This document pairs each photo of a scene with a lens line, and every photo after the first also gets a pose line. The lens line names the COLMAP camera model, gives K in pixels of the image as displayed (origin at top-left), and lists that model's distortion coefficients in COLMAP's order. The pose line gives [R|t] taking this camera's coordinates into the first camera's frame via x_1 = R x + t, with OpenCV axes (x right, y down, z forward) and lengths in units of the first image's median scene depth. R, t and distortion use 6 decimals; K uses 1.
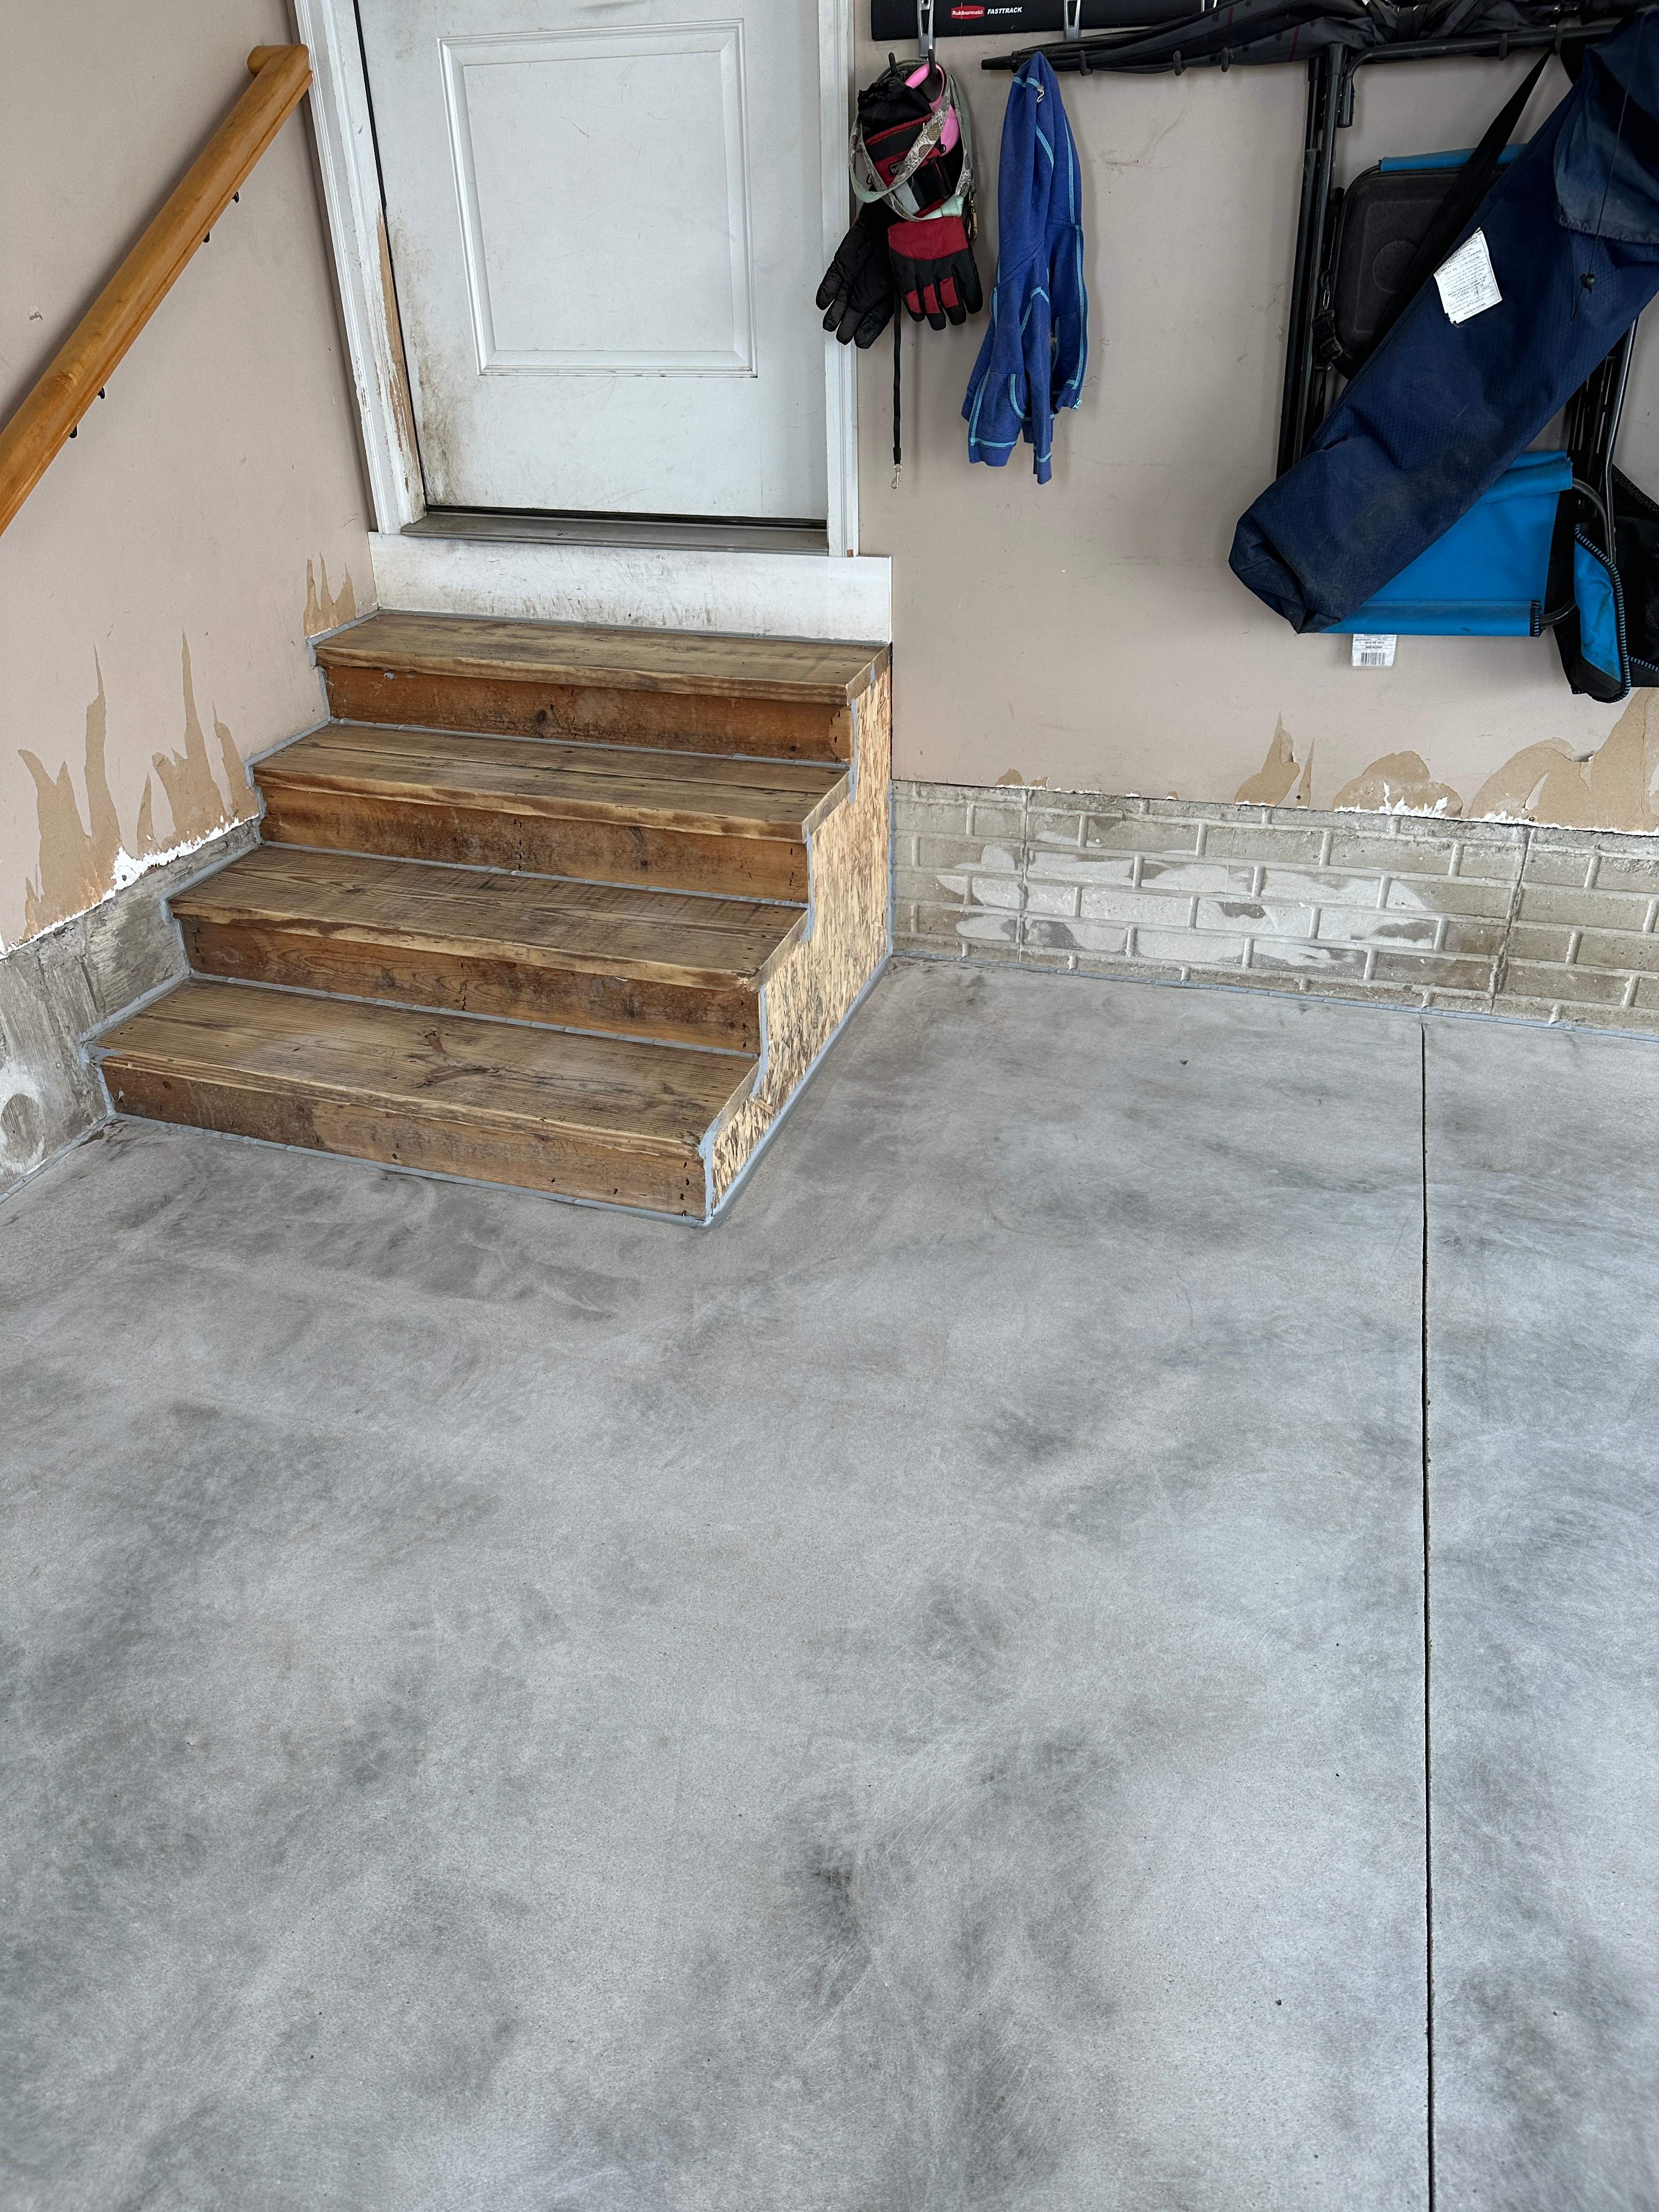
lens RADIAL K [[1569.5, 0, 818.1], [0, 1569.5, 1112.4], [0, 0, 1]] dist [0.013318, -0.016278]
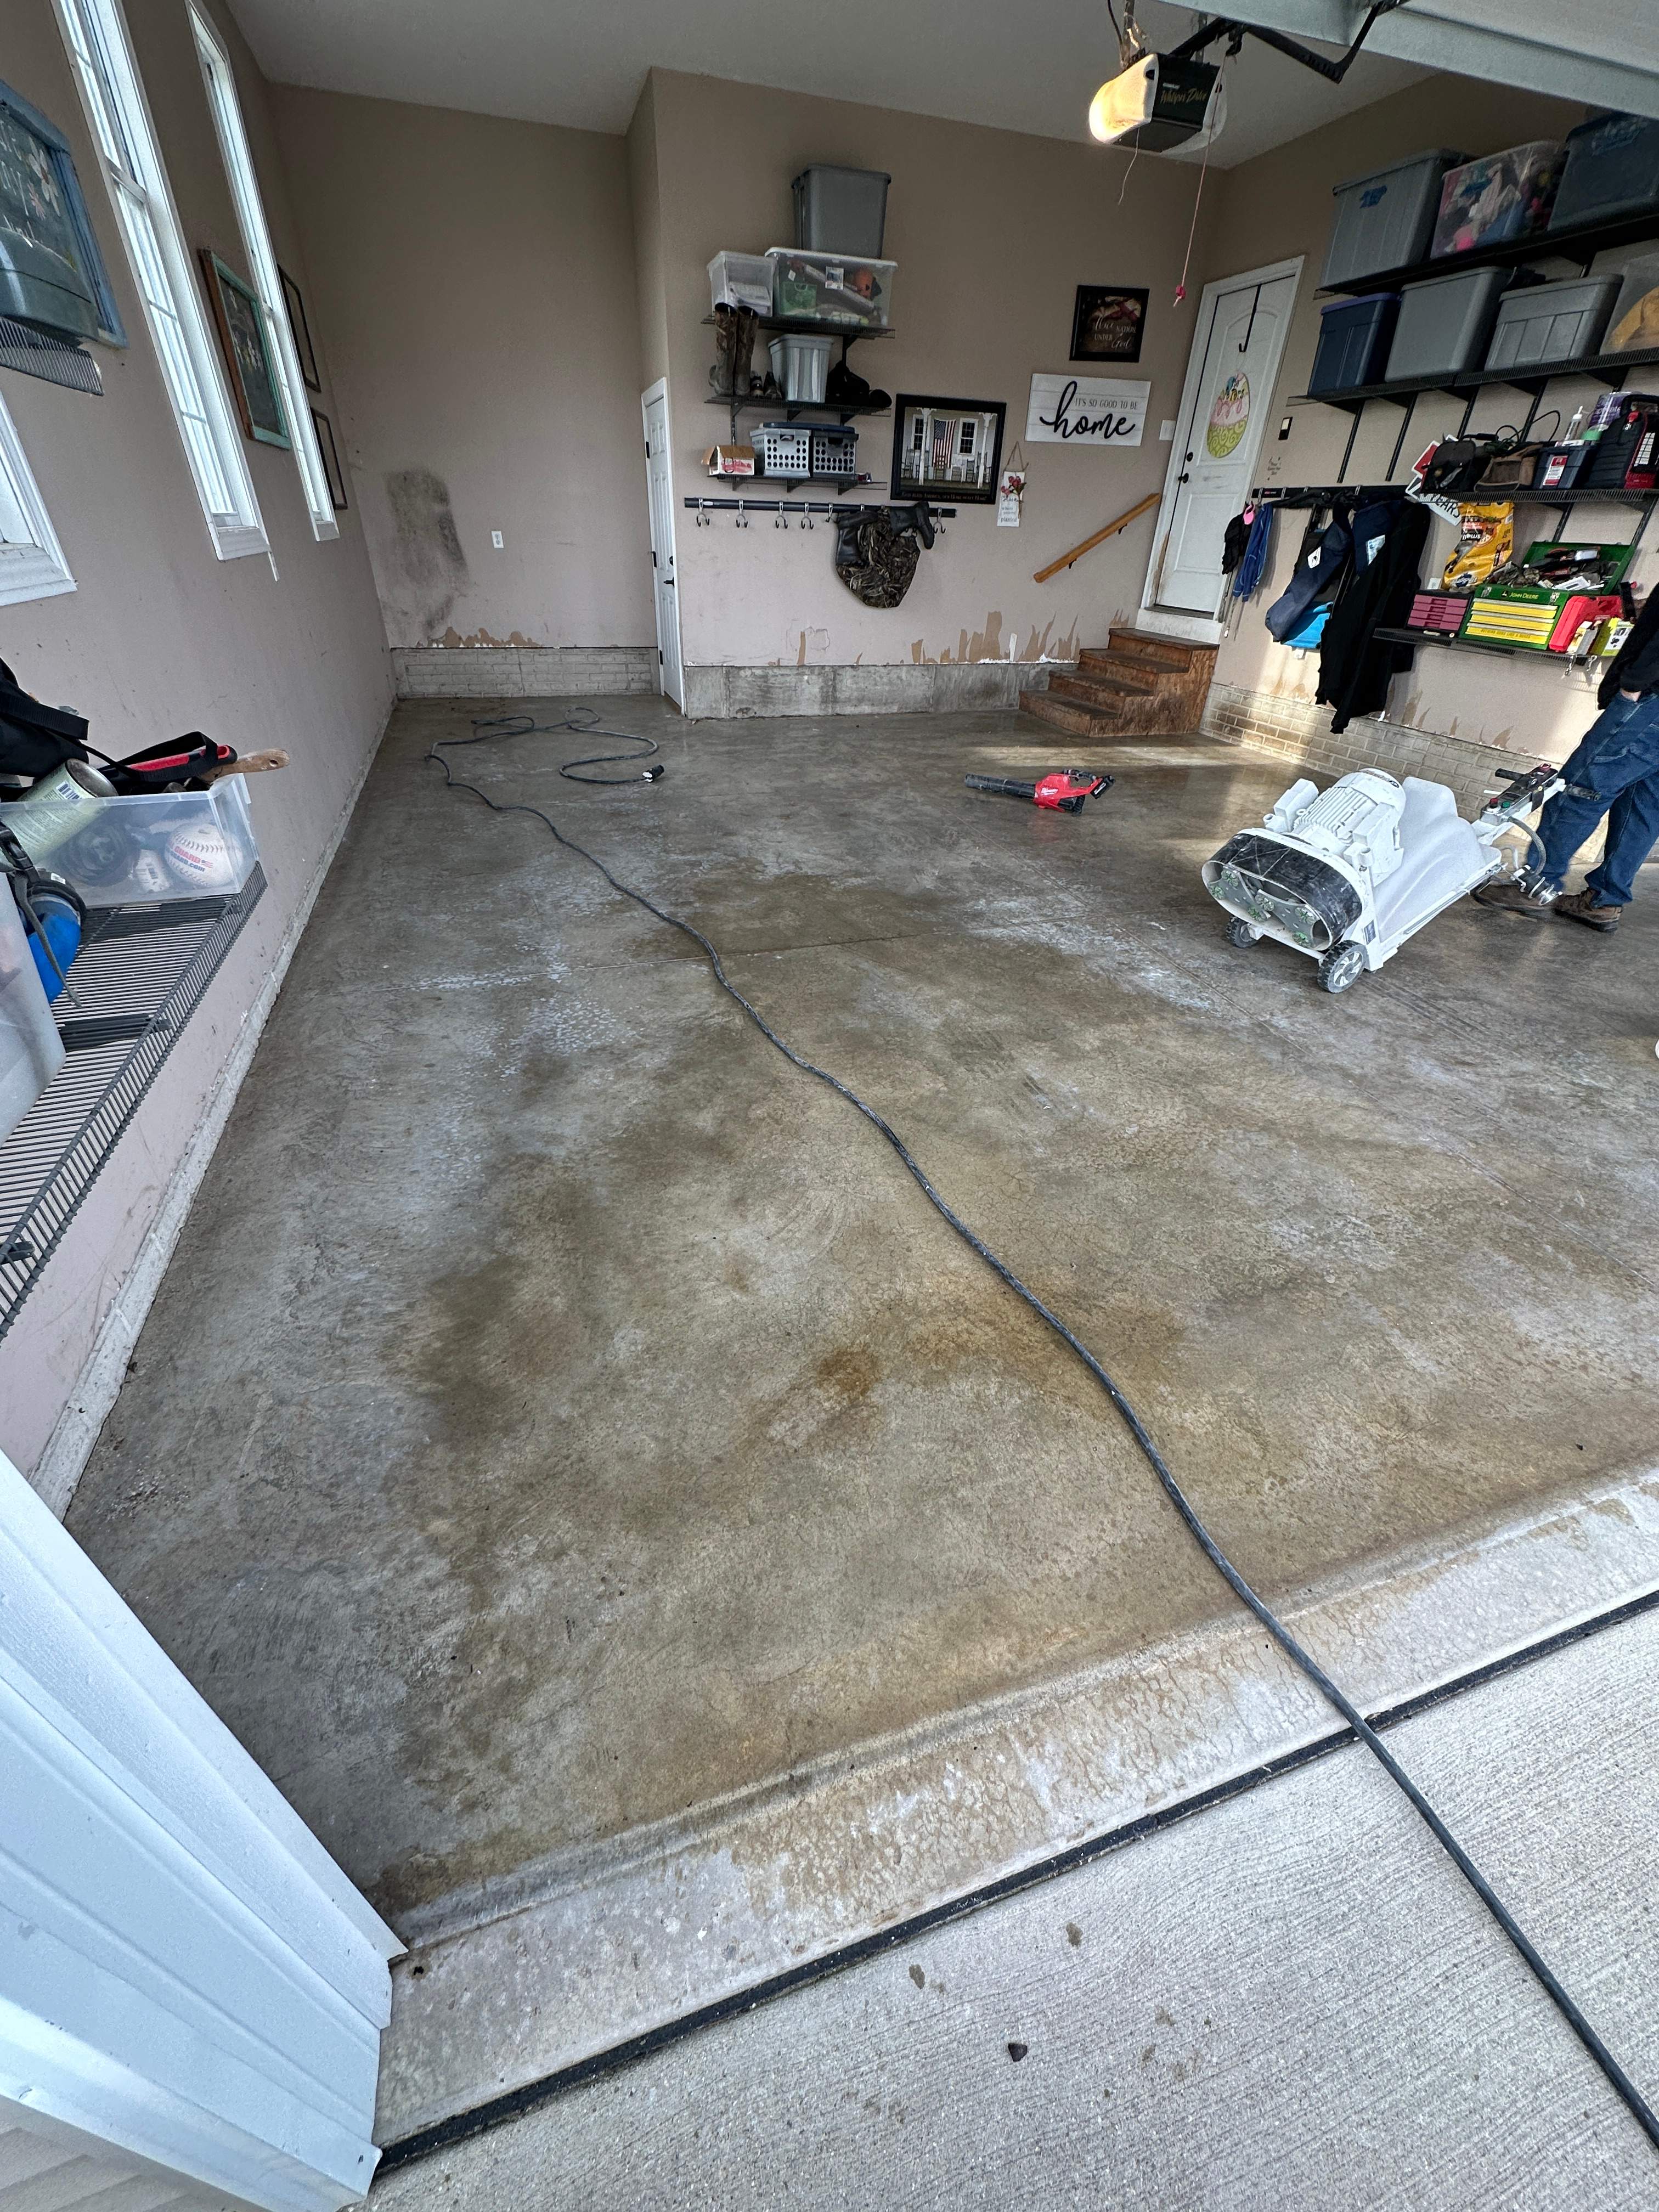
lens RADIAL K [[880.5, 0, 829.8], [0, 880.5, 1107.1], [0, 0, 1]] dist [-0.003108, 0.000560]
pose [[0.598240, 0.481111, -0.640813, 1.676769], [-0.451131, 0.863140, 0.226870, 0.767161], [0.662261, 0.153368, 0.733409, -1.322559]]
